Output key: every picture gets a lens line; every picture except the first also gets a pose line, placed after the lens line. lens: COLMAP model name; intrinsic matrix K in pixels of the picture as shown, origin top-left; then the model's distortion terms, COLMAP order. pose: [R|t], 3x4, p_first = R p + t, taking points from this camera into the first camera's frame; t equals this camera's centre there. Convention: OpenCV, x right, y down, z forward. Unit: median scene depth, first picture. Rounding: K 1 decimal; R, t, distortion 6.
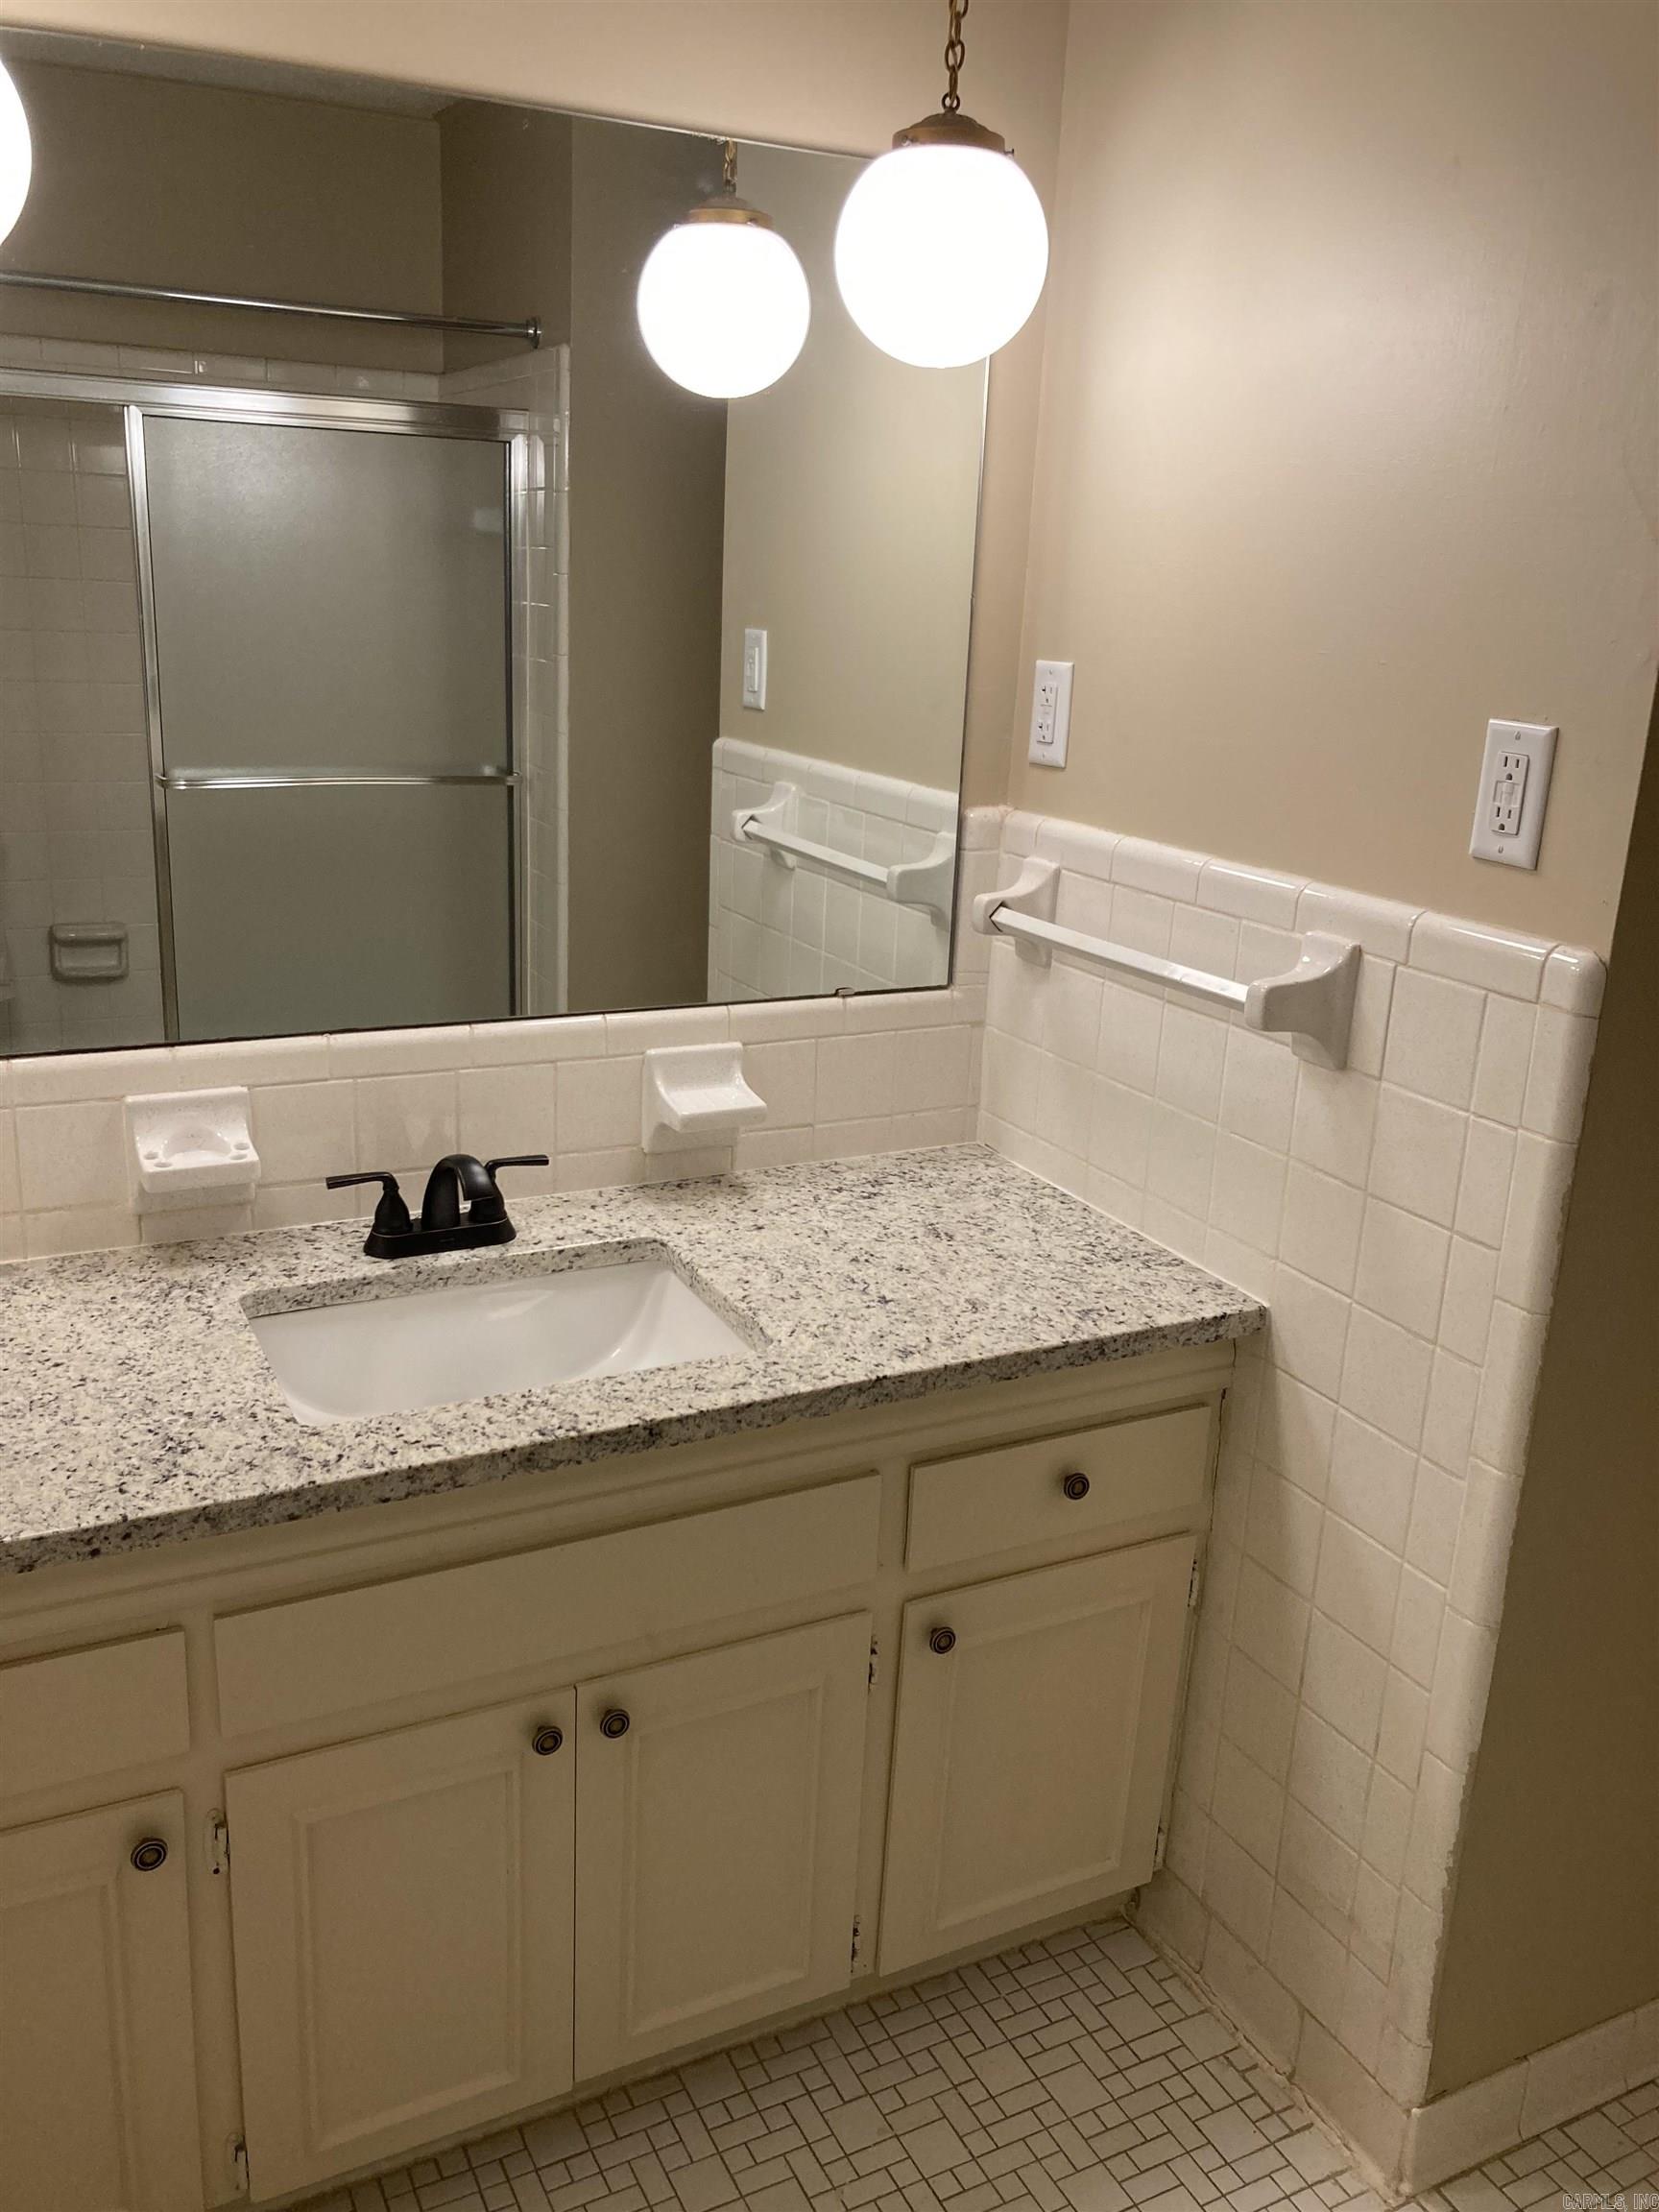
lens RADIAL K [[1815.6, 0, 833.1], [0, 1815.6, 1093.6], [0, 0, 1]] dist [0.018170, -0.012773]
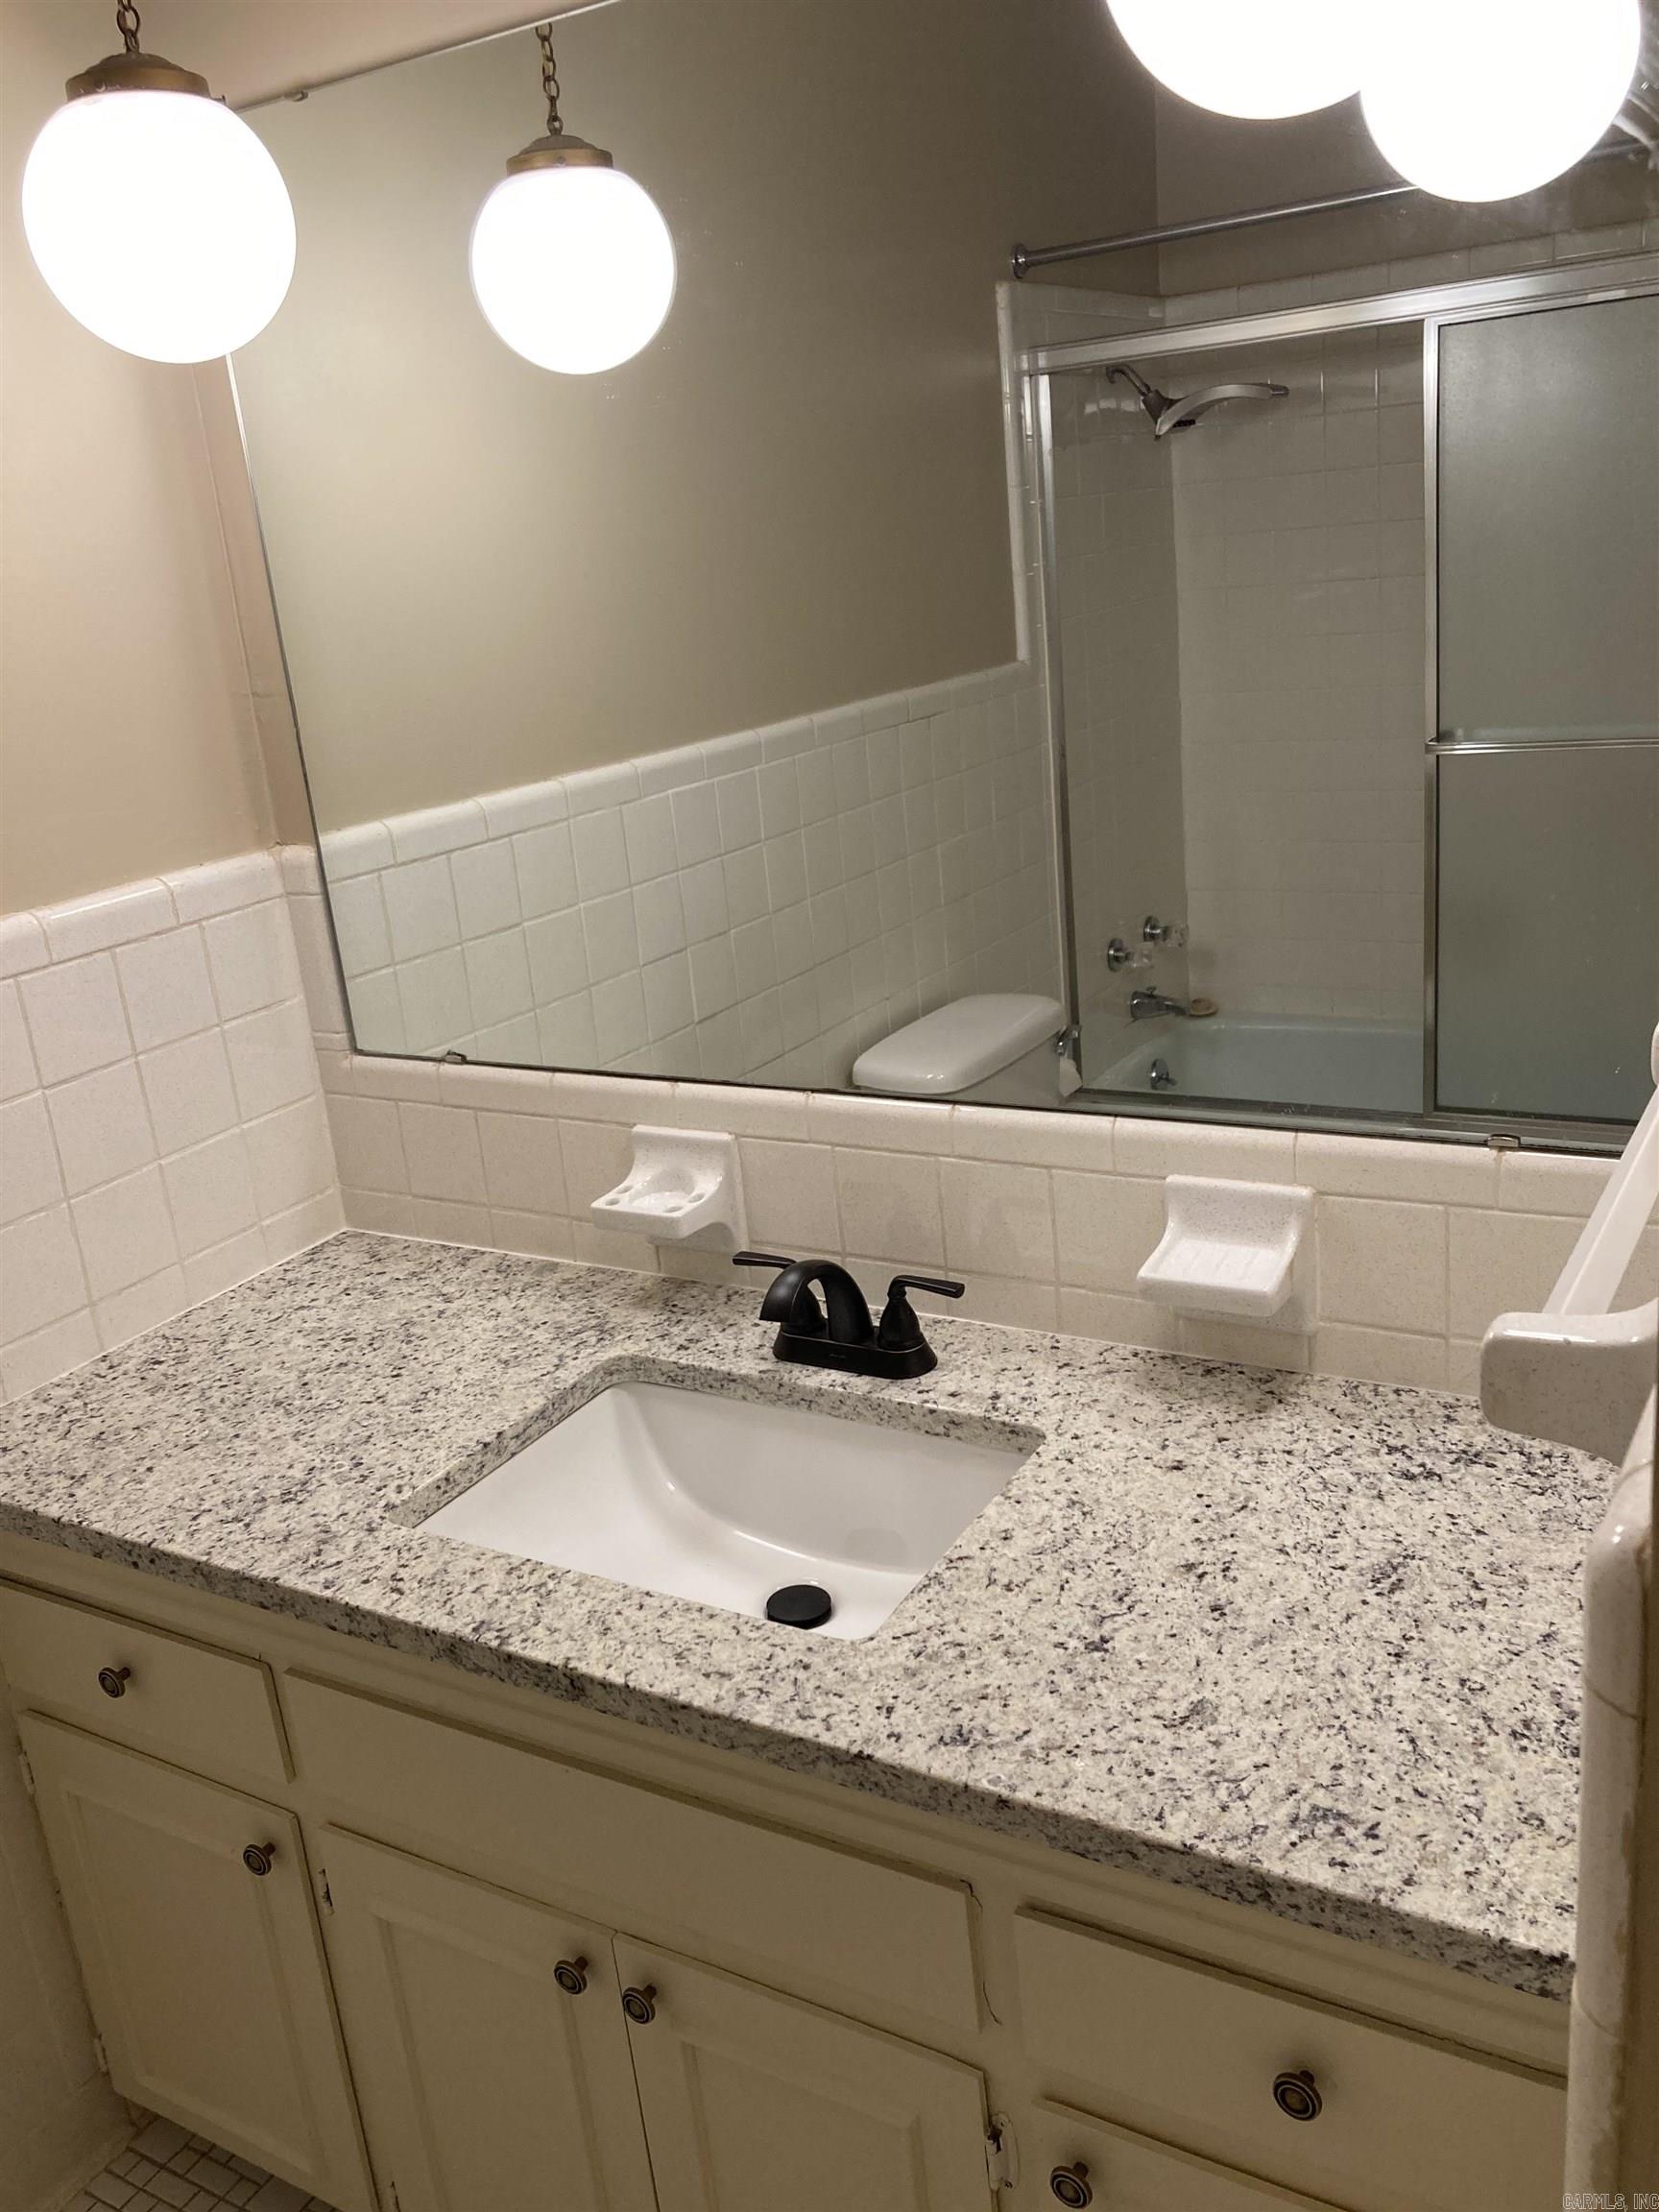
lens RADIAL K [[1815.6, 0, 826.6], [0, 1815.6, 1104.7], [0, 0, 1]] dist [0.018170, -0.012773]
pose [[0.515557, 0.166808, -0.840462, 0.478020], [-0.114082, 0.985498, 0.125613, -0.141402], [0.849227, 0.031120, 0.527111, 0.563638]]
